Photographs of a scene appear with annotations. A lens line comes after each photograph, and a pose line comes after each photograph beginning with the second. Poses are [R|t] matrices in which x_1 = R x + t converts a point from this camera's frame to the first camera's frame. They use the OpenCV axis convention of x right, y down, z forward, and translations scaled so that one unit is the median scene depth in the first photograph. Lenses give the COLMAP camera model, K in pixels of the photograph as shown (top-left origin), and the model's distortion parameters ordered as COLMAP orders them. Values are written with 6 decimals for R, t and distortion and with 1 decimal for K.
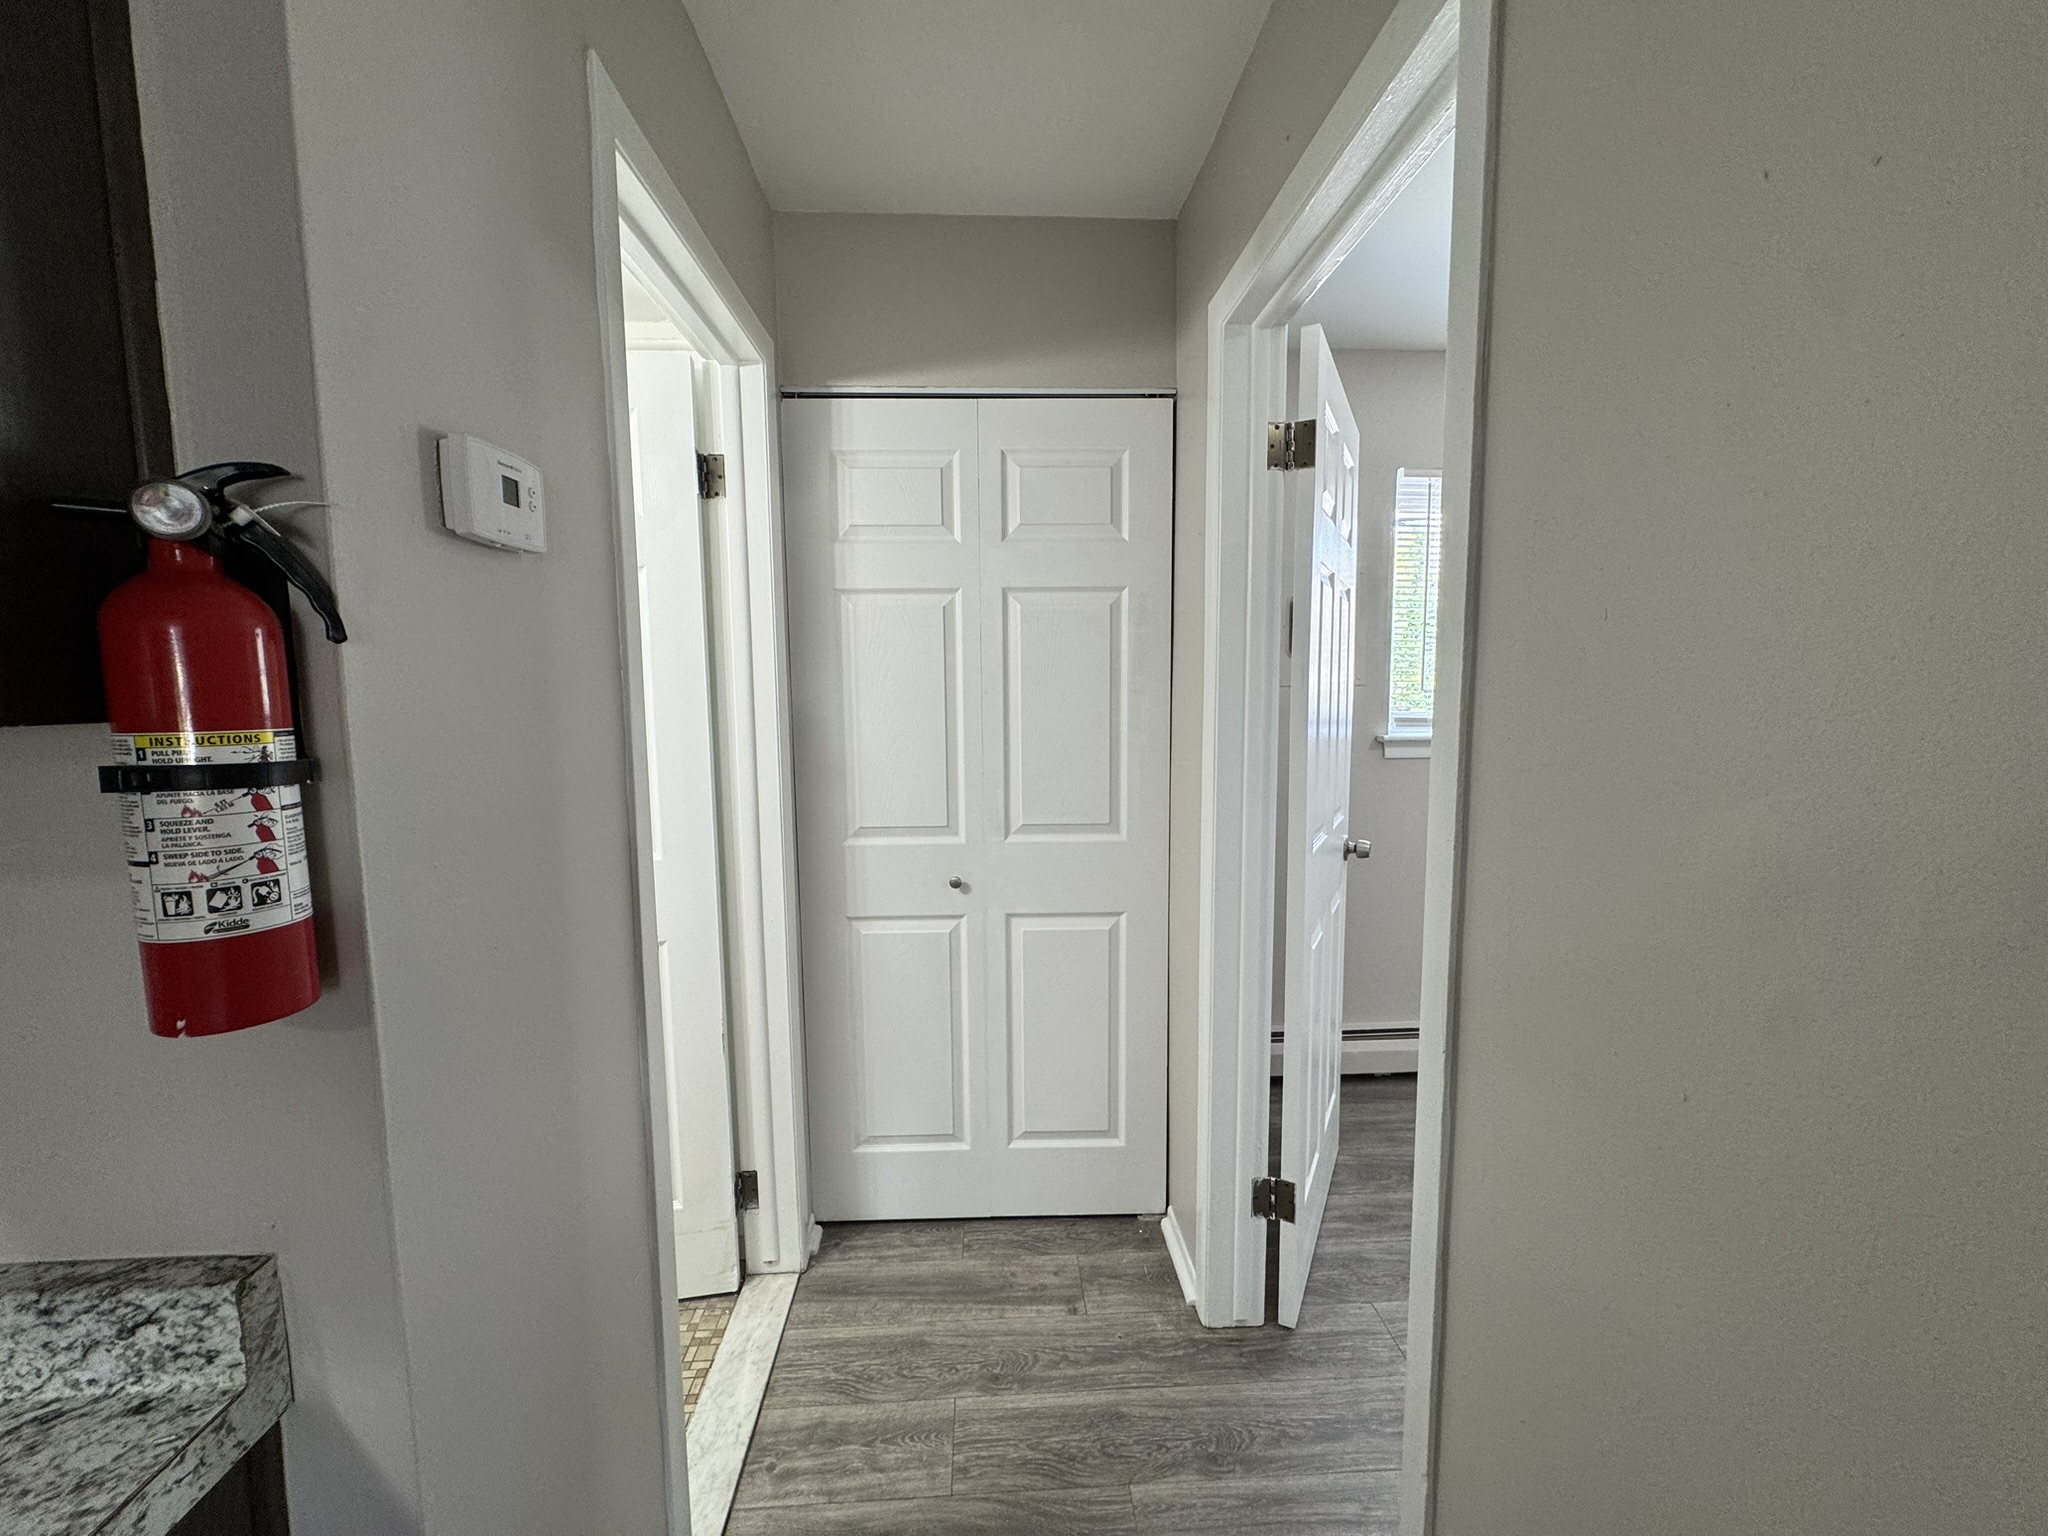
lens RADIAL K [[802.2, 0, 1024.0], [0, 802.2, 768.0], [0, 0, 1]] dist [-0.000787, -0.000089]
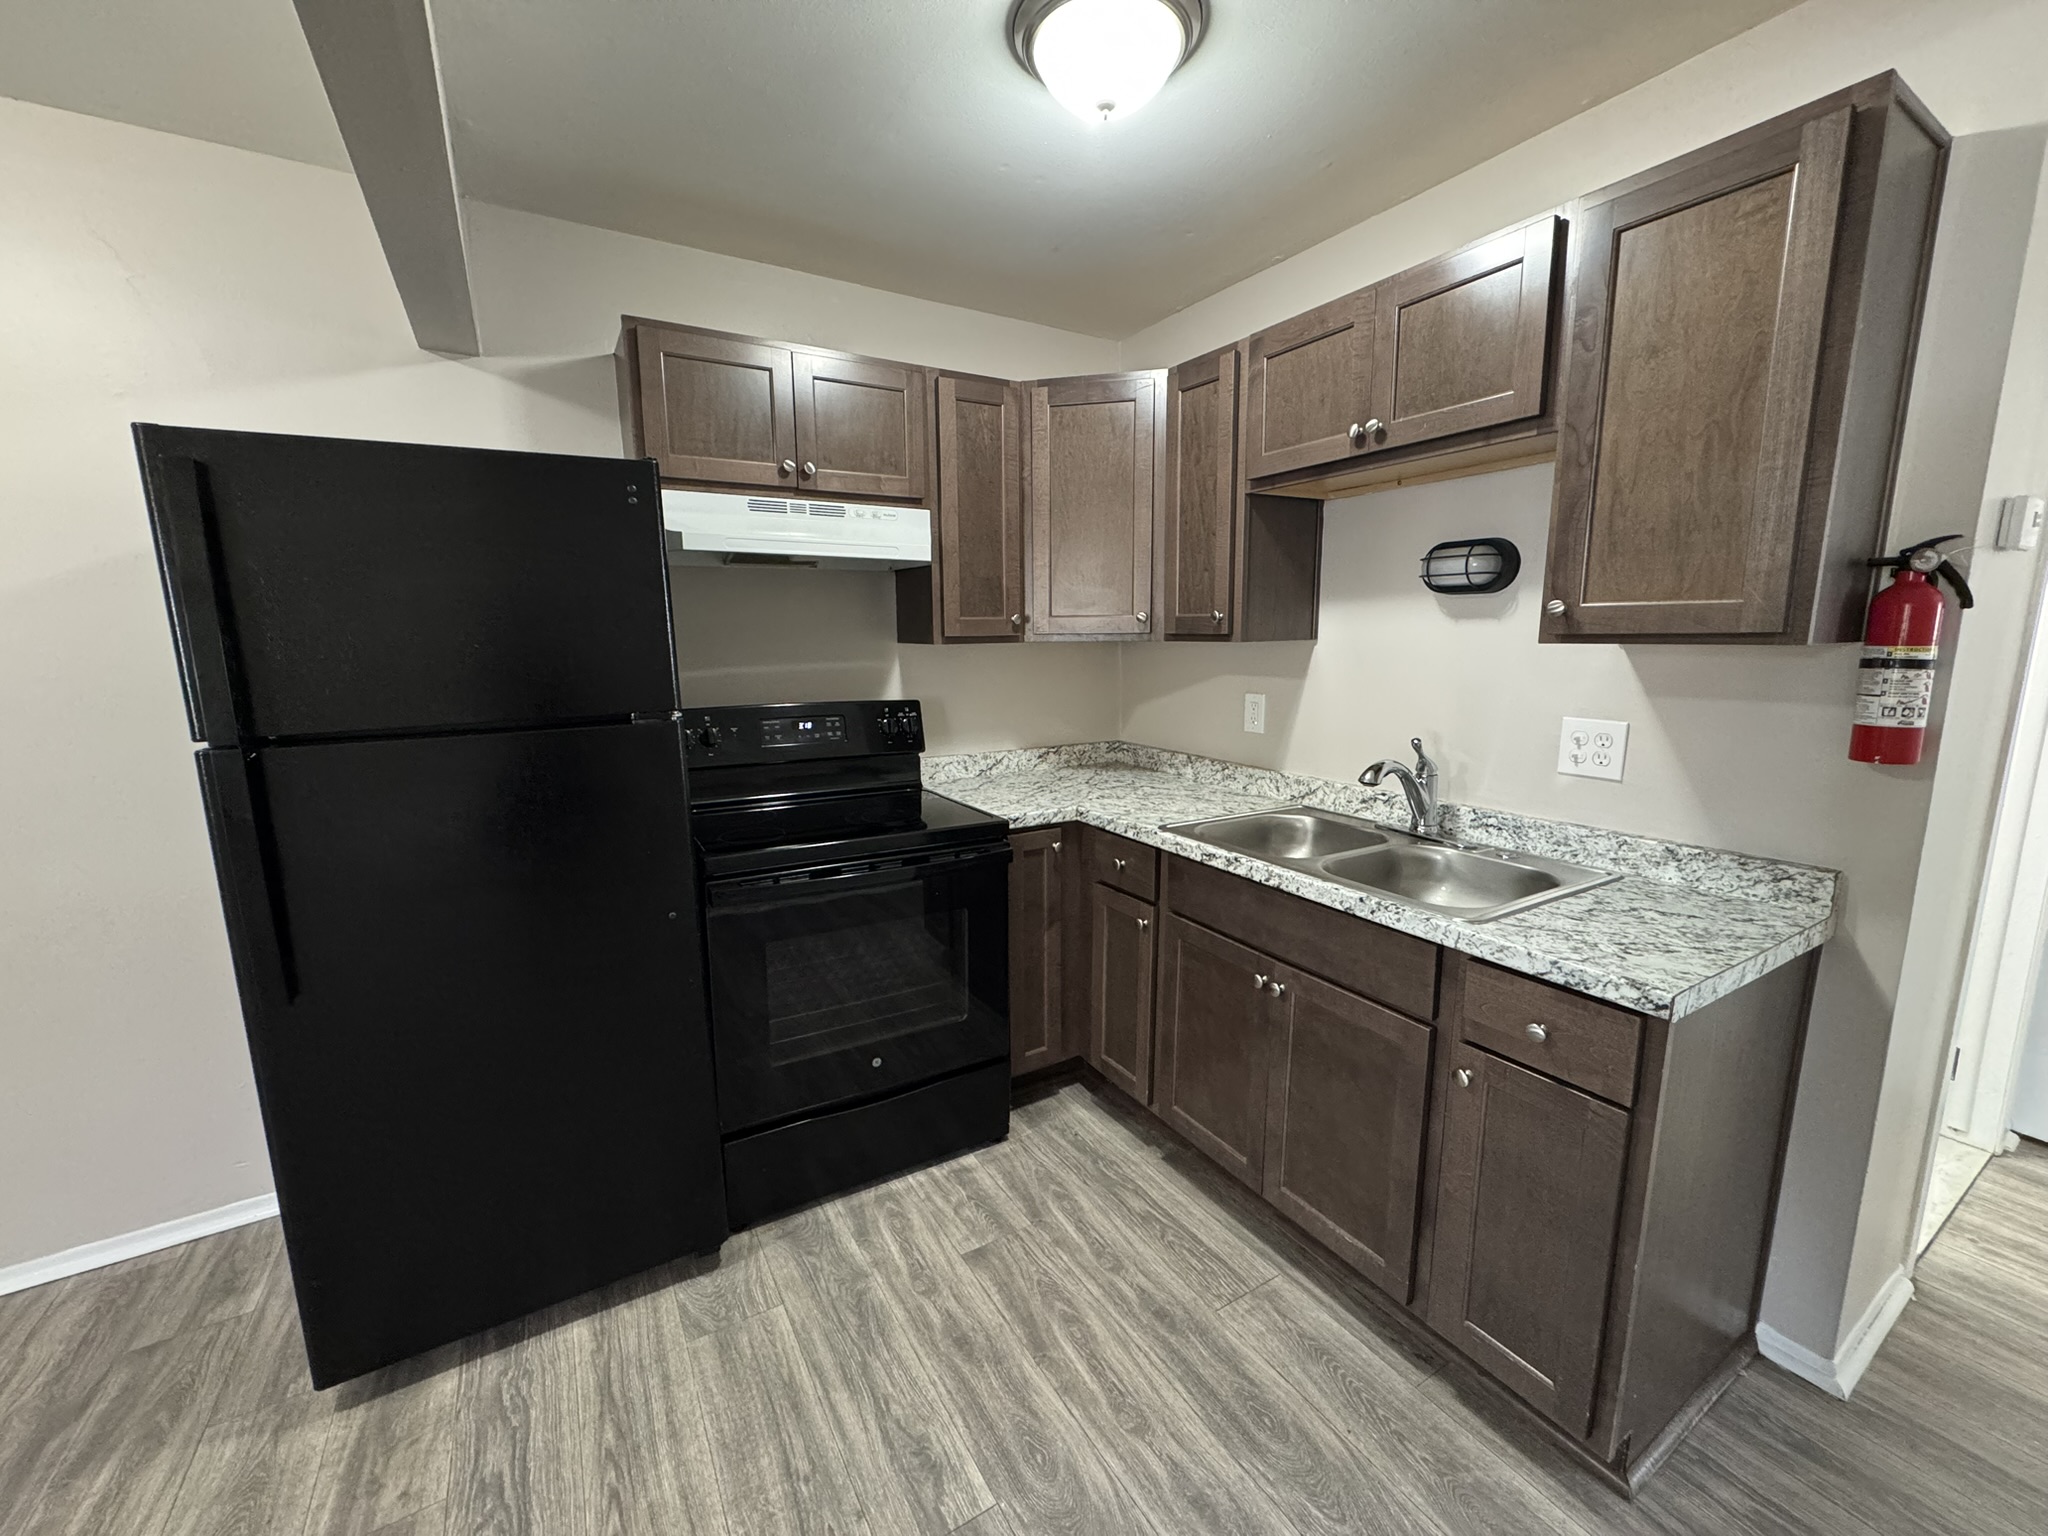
lens RADIAL K [[816.5, 0, 1024.0], [0, 816.5, 768.0], [0, 0, 1]] dist [-0.000805, -0.000015]
pose [[0.471275, 0.149951, -0.869146, -0.010600], [-0.080139, 0.988645, 0.127114, 0.071374], [0.878338, 0.009747, 0.477941, -0.829698]]
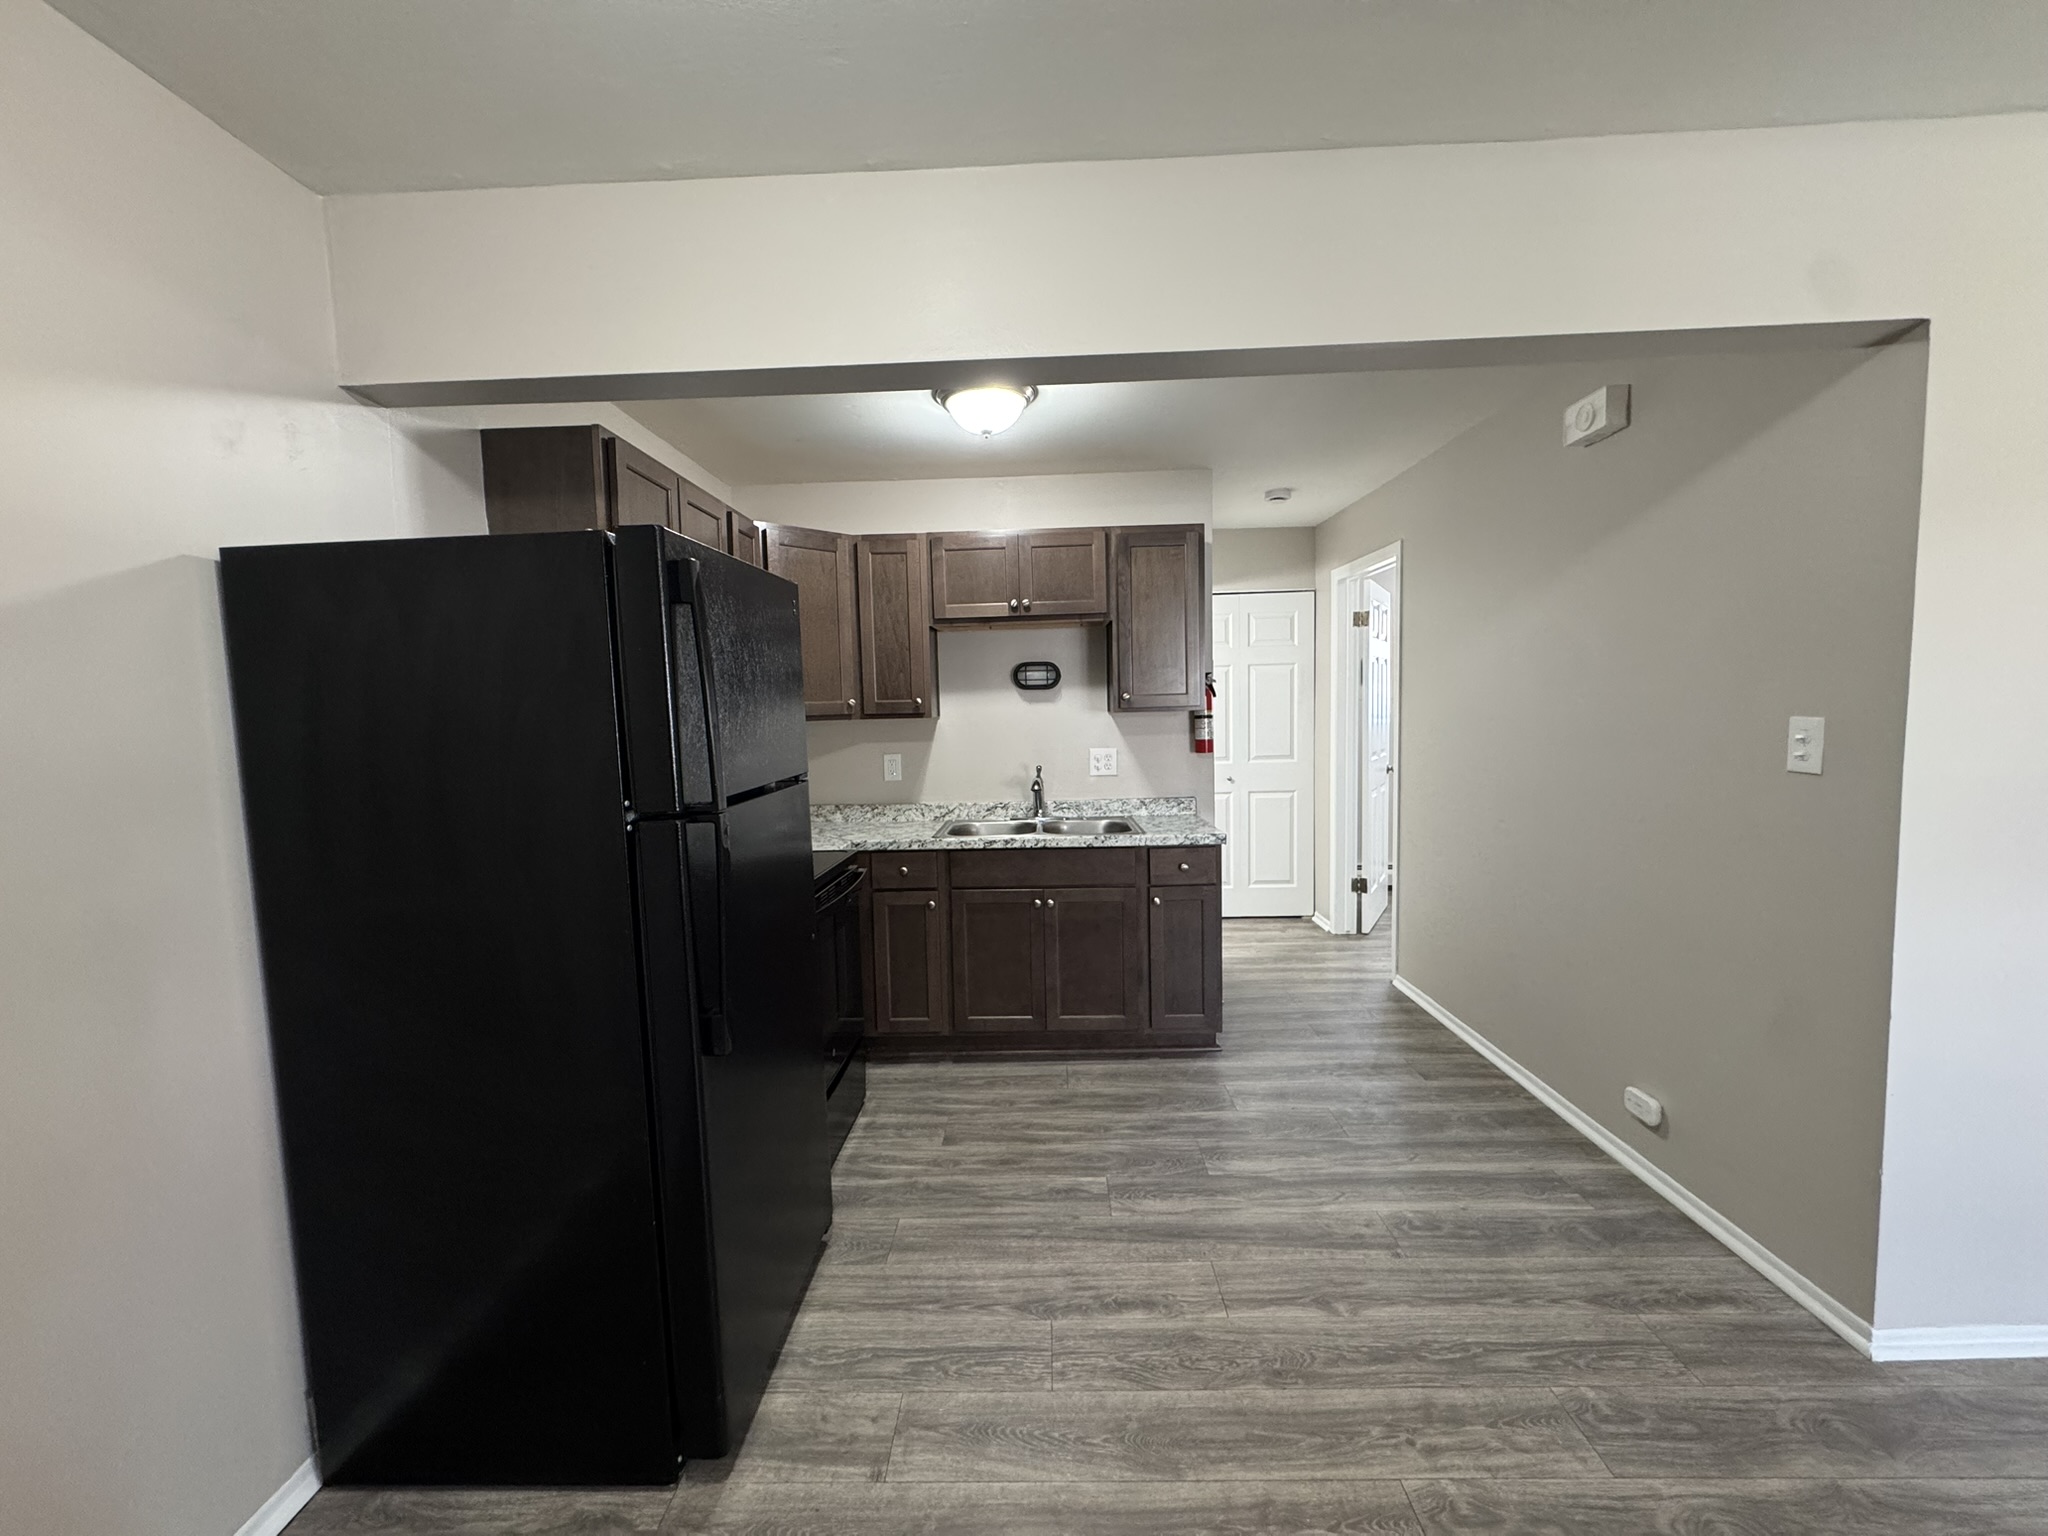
lens RADIAL K [[816.5, 0, 1024.0], [0, 816.5, 768.0], [0, 0, 1]] dist [-0.000805, -0.000015]
pose [[0.996875, -0.011398, -0.078163, -0.625305], [0.009826, 0.999742, -0.020469, 0.181396], [0.078376, 0.019637, 0.996730, -1.931970]]
